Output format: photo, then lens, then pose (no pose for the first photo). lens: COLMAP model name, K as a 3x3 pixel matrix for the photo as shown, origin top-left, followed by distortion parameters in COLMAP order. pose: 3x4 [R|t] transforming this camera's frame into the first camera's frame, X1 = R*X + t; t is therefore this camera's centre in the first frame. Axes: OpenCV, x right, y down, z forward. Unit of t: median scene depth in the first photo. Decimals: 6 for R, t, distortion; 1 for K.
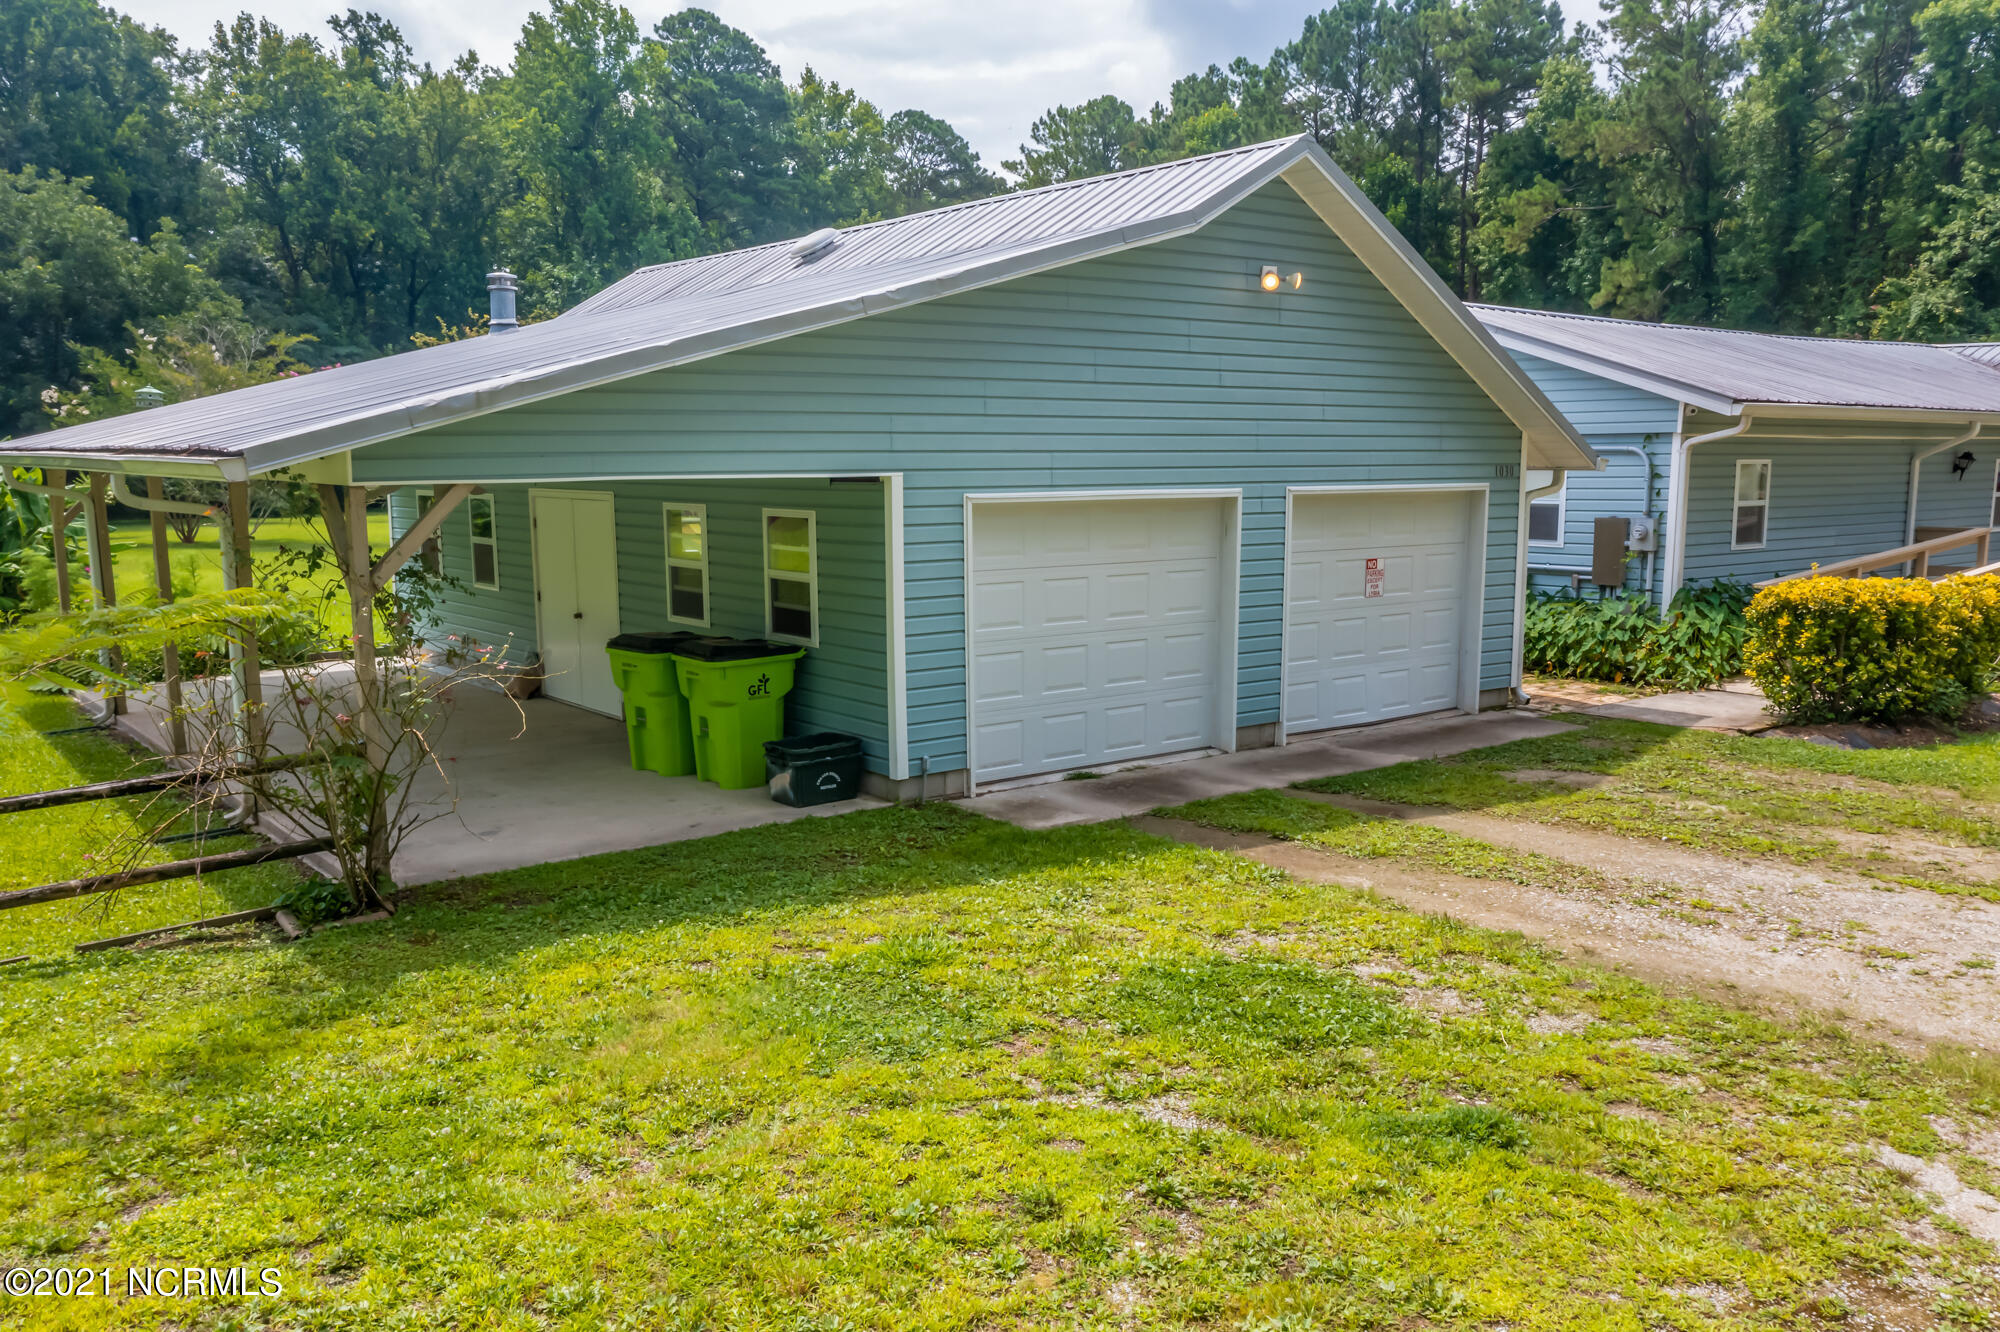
lens RADIAL K [[1604.0, 0, 1017.6], [0, 1604.0, 711.5], [0, 0, 1]] dist [-0.004170, -0.001682]
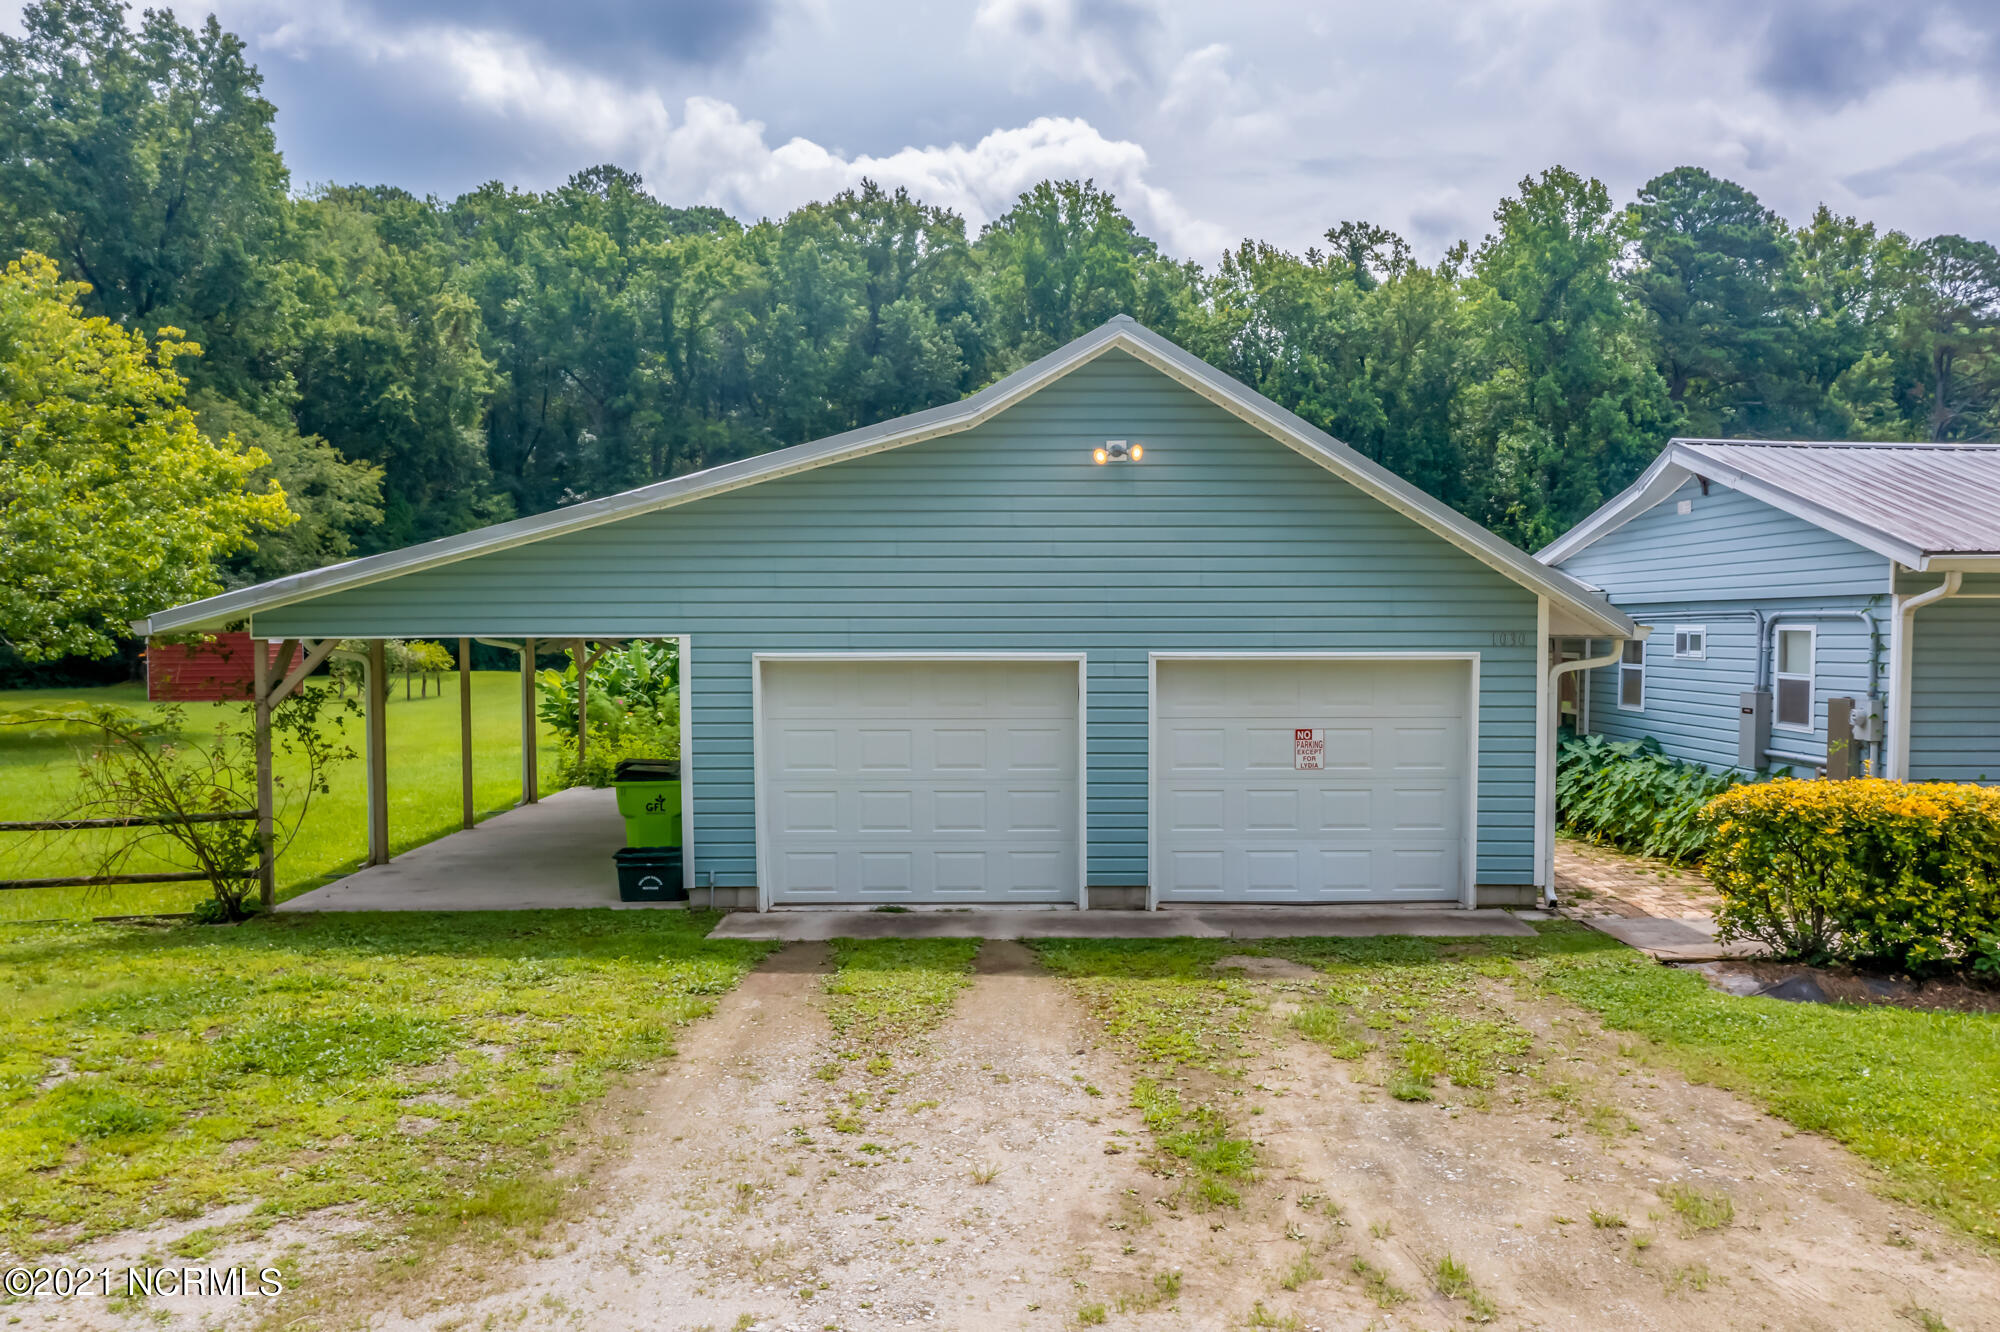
lens RADIAL K [[1611.8, 0, 1016.1], [0, 1611.8, 711.7], [0, 0, 1]] dist [0.001235, -0.008097]
pose [[0.794044, 0.035602, -0.606816, 0.152874], [-0.096898, 0.992932, -0.068540, -0.005327], [0.600087, 0.113223, 0.791882, 0.031977]]
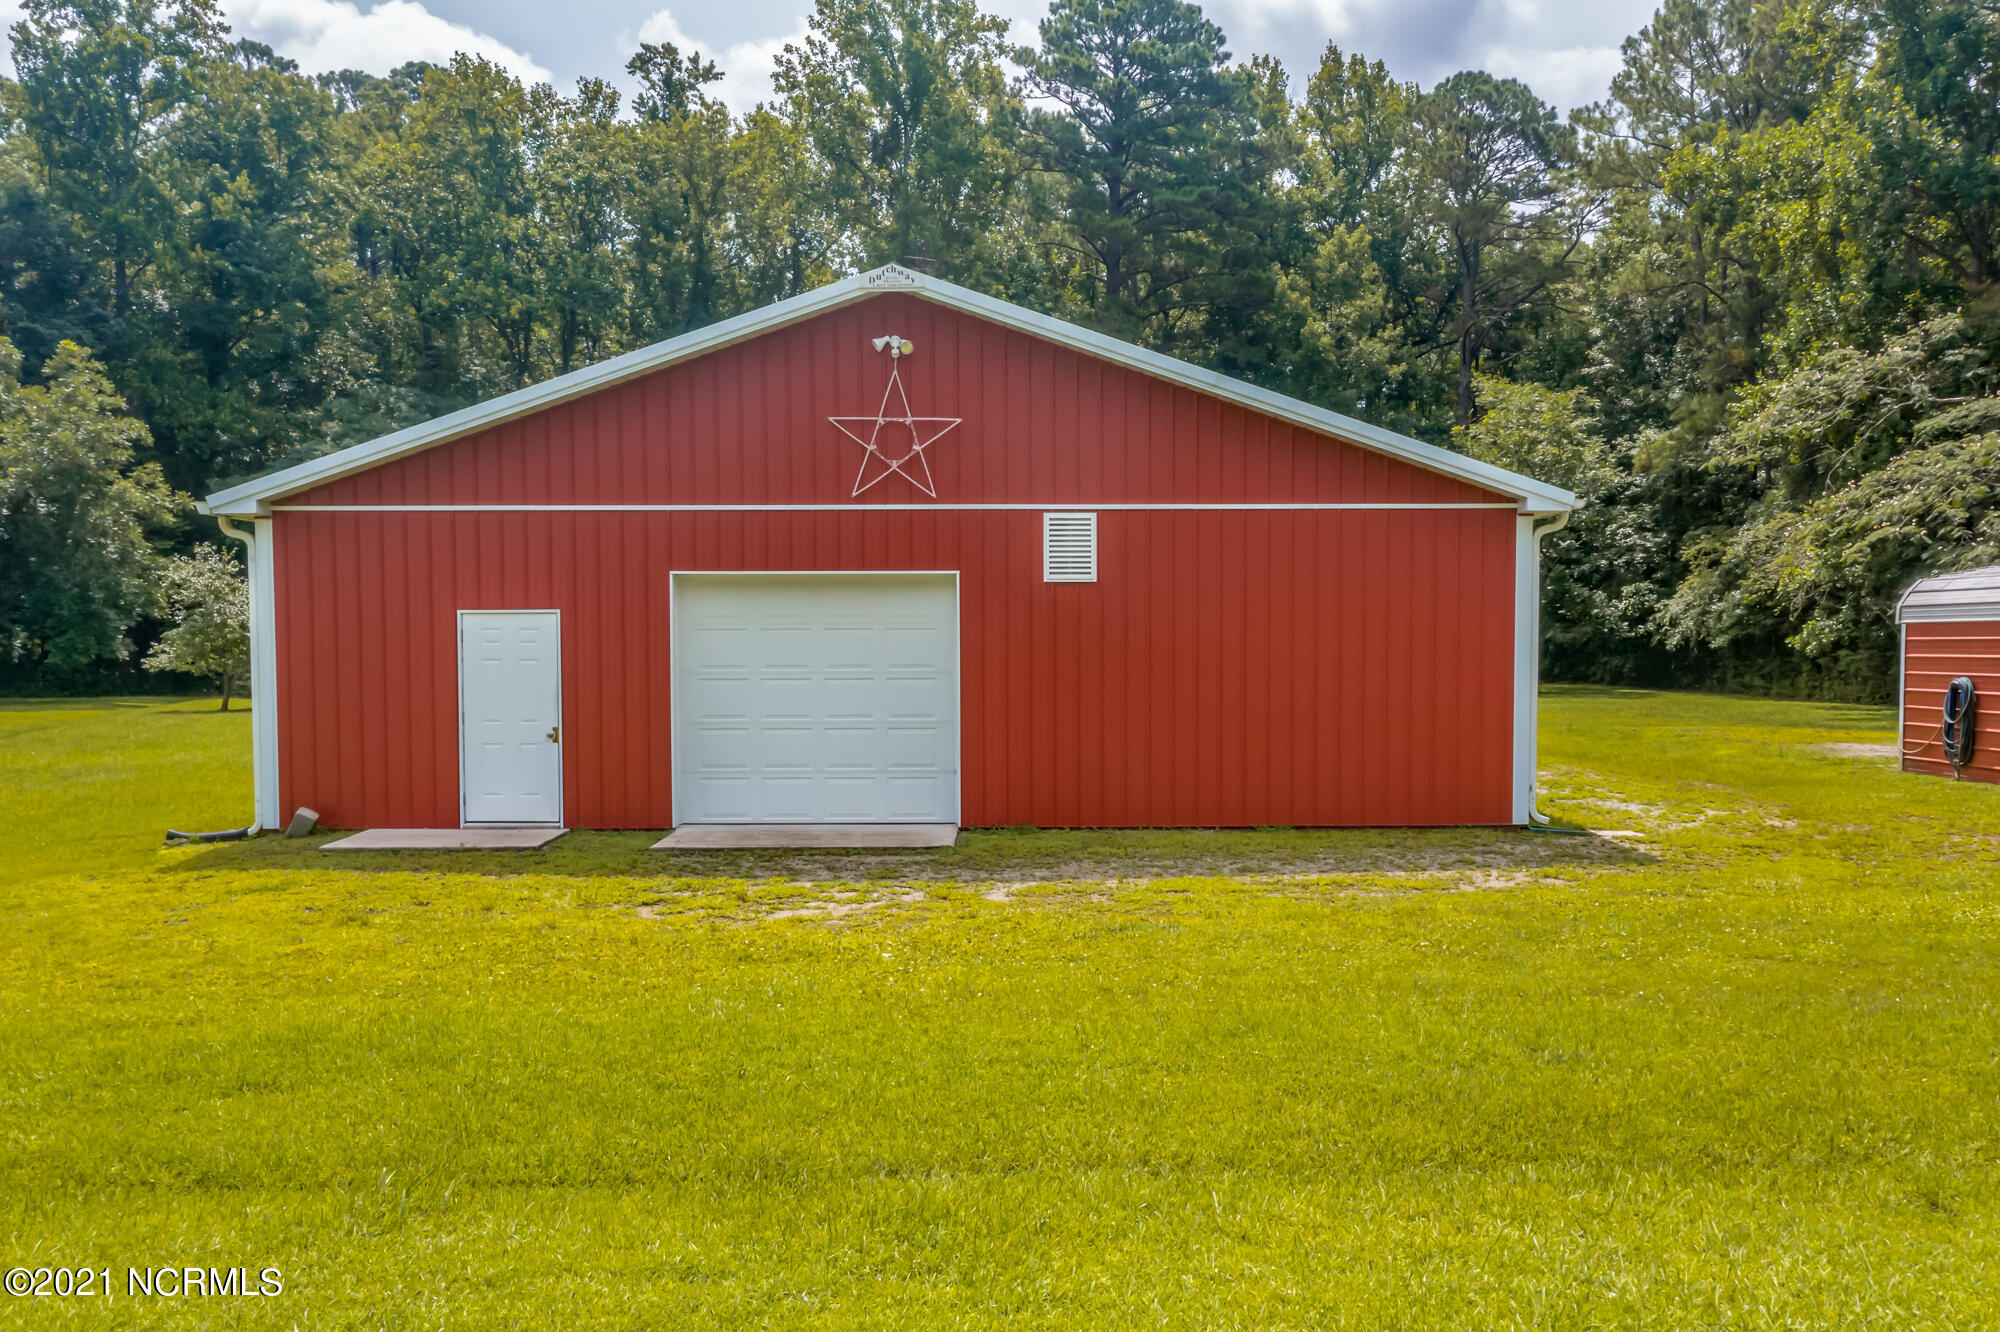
lens RADIAL K [[1609.4, 0, 1011.0], [0, 1609.4, 708.1], [0, 0, 1]] dist [-0.002298, 0.006416]
pose [[0.836957, 0.027309, -0.546586, 0.269686], [-0.086973, 0.992698, -0.083579, -0.119234], [0.540313, 0.117490, 0.833222, 0.811220]]
